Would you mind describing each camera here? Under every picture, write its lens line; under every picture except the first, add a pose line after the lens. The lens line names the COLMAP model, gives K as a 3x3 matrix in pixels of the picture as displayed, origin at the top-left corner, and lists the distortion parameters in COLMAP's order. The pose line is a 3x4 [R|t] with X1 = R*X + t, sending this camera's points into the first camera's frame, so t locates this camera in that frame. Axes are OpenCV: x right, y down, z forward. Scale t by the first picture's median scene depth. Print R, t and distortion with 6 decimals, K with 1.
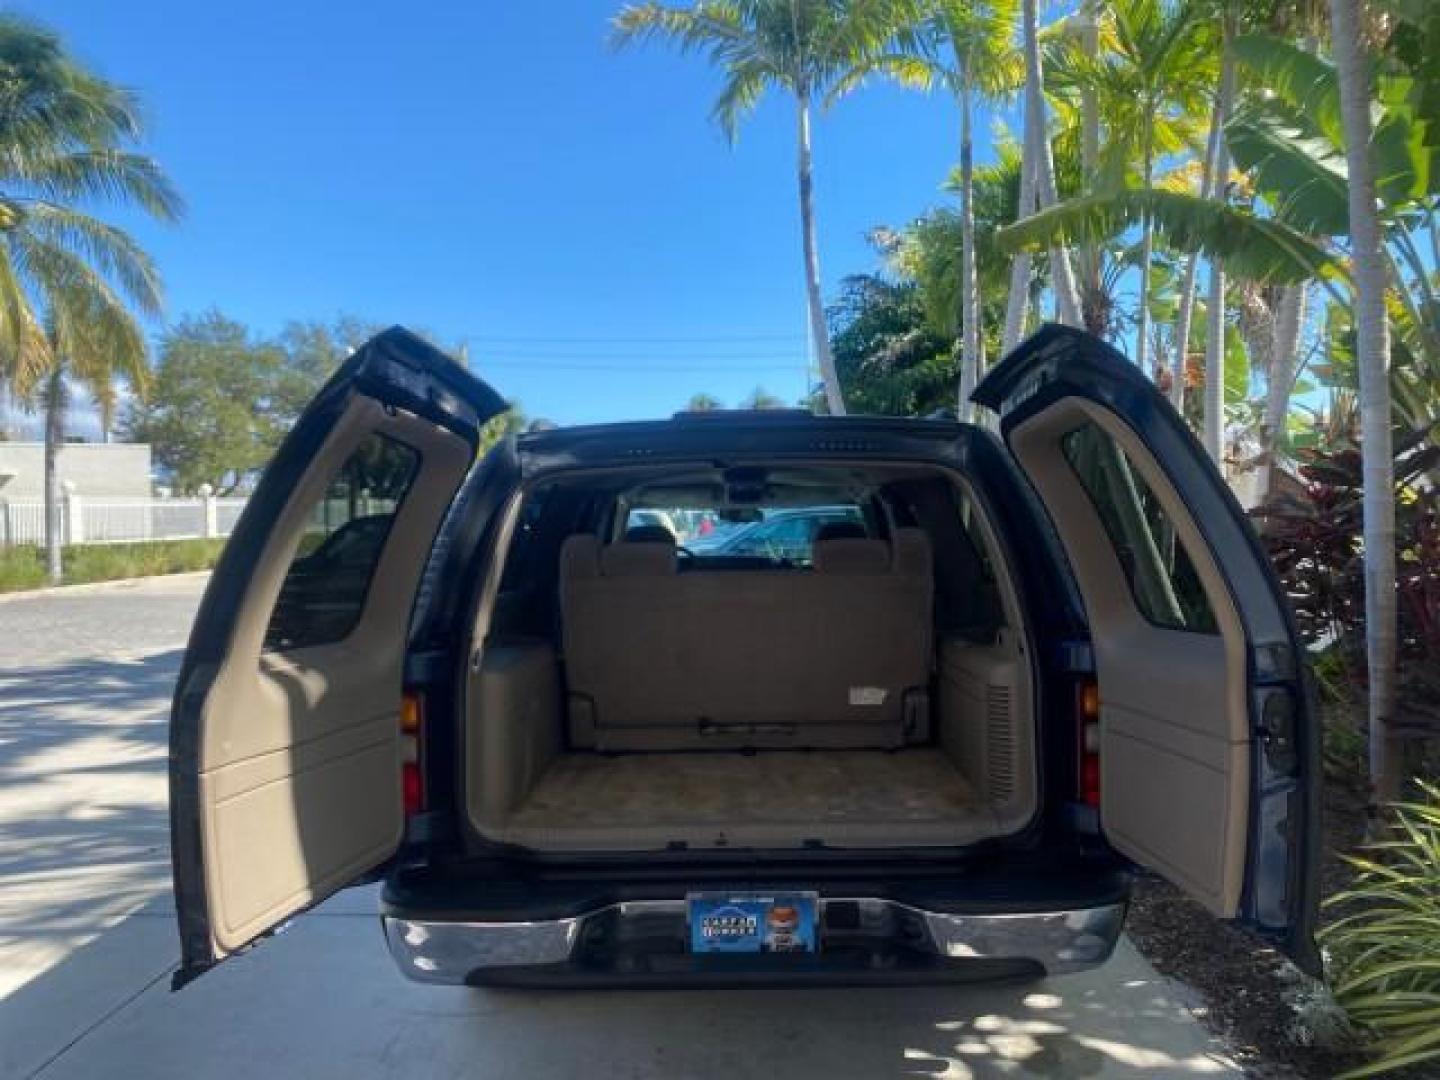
lens RADIAL K [[1103.3, 0, 716.6], [0, 1103.3, 541.2], [0, 0, 1]] dist [-0.000223, -0.003723]
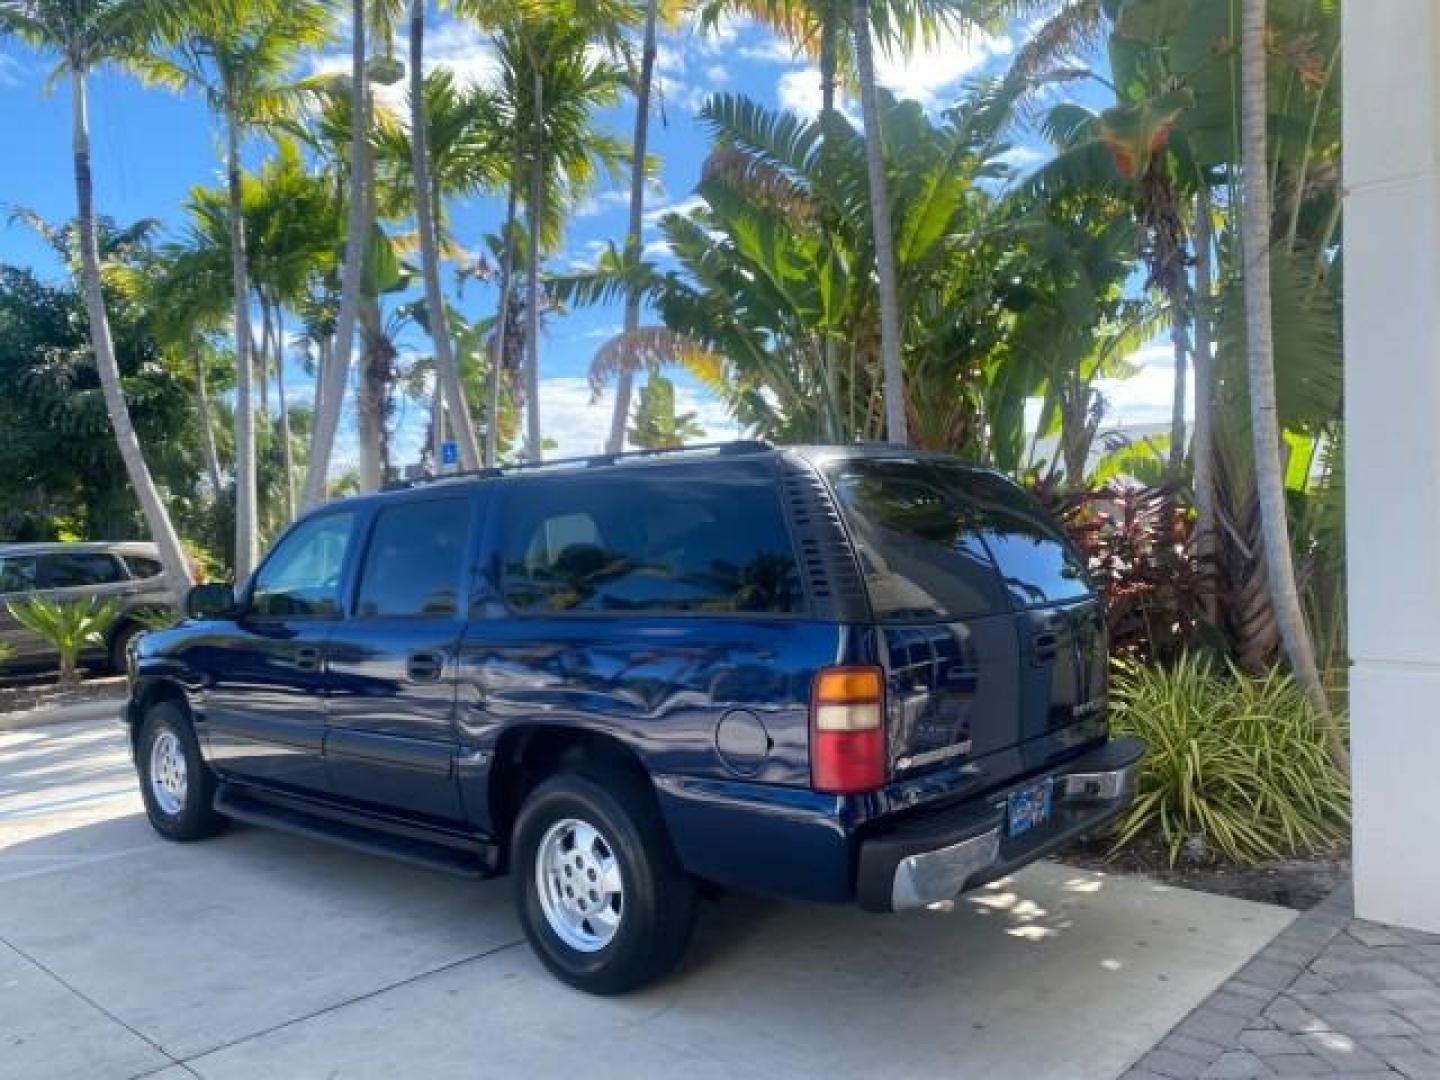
lens RADIAL K [[1100.3, 0, 719.1], [0, 1100.3, 539.1], [0, 0, 1]] dist [0.002136, -0.007674]
pose [[0.643504, 0.001887, 0.765441, -0.230293], [0.030617, 0.999133, -0.028202, 0.005048], [-0.764830, 0.041584, 0.642888, 0.067147]]
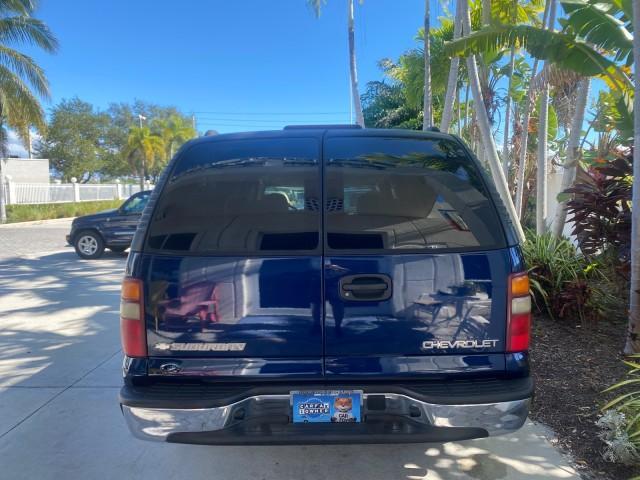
lens RADIAL K [[489.6, 0, 316.1], [0, 489.6, 239.3], [0, 0, 1]] dist [0.004163, 0.004387]
pose [[0.999846, 0.005089, 0.016768, 0.000054], [-0.006220, 0.997659, 0.068097, 0.002884], [-0.016382, -0.068191, 0.997538, 0.037896]]
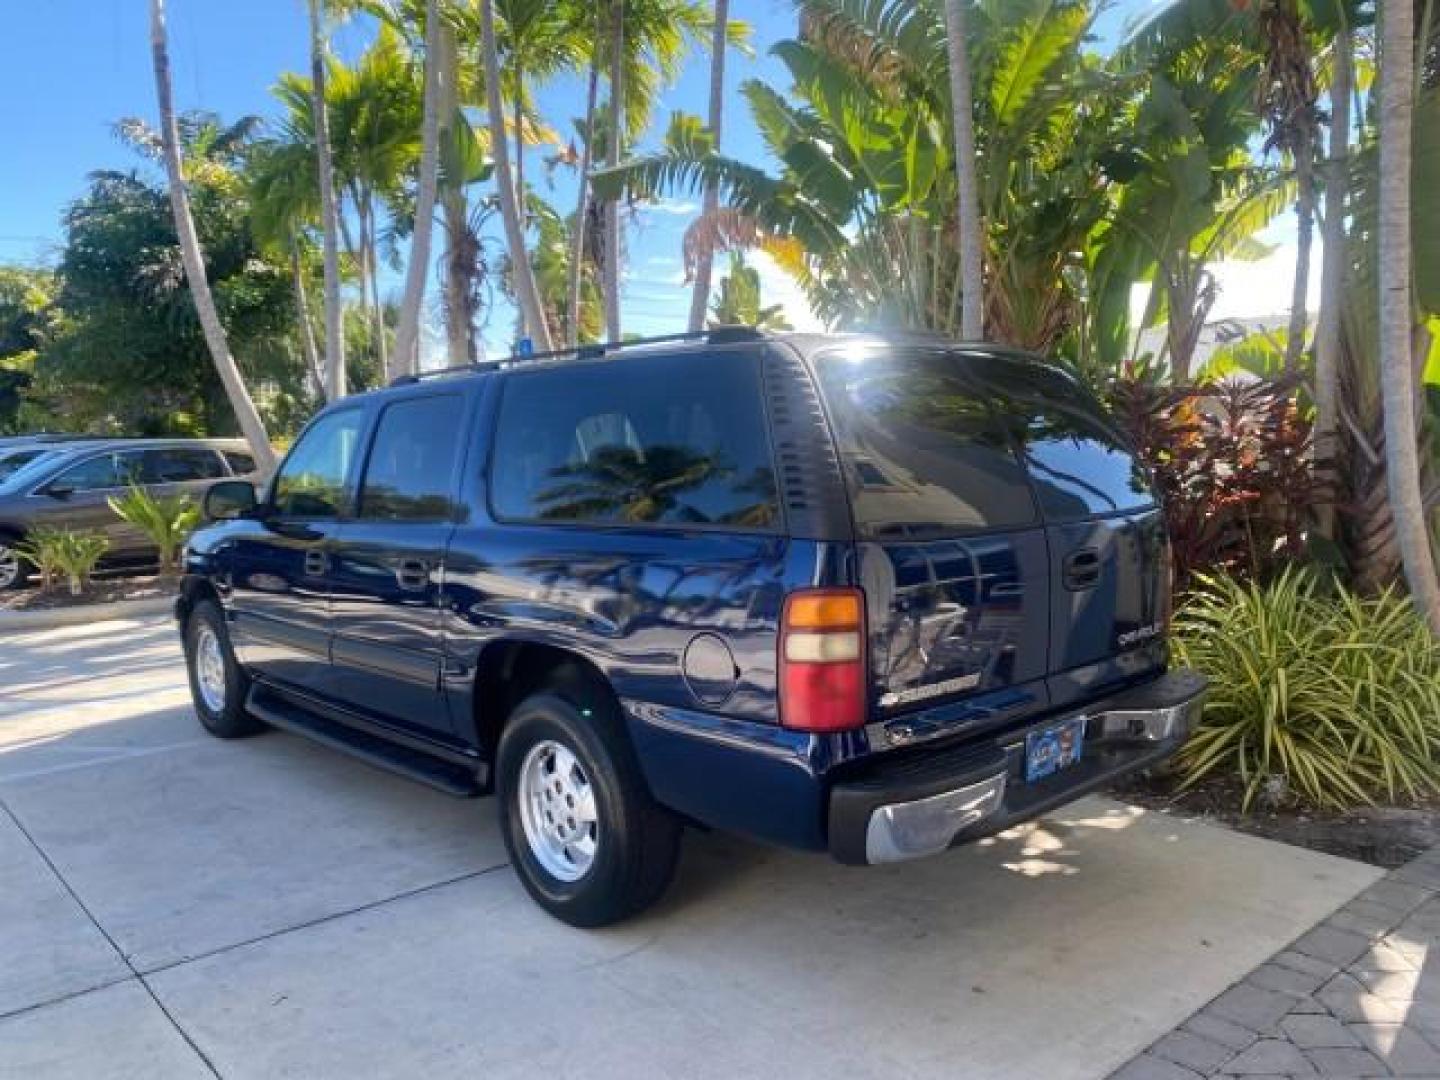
lens RADIAL K [[1103.3, 0, 716.6], [0, 1103.3, 541.2], [0, 0, 1]] dist [-0.000223, -0.003723]
pose [[0.726642, -0.058601, 0.684512, -0.190624], [0.022356, 0.997845, 0.061693, 0.004914], [-0.686652, -0.029526, 0.726386, 0.064320]]
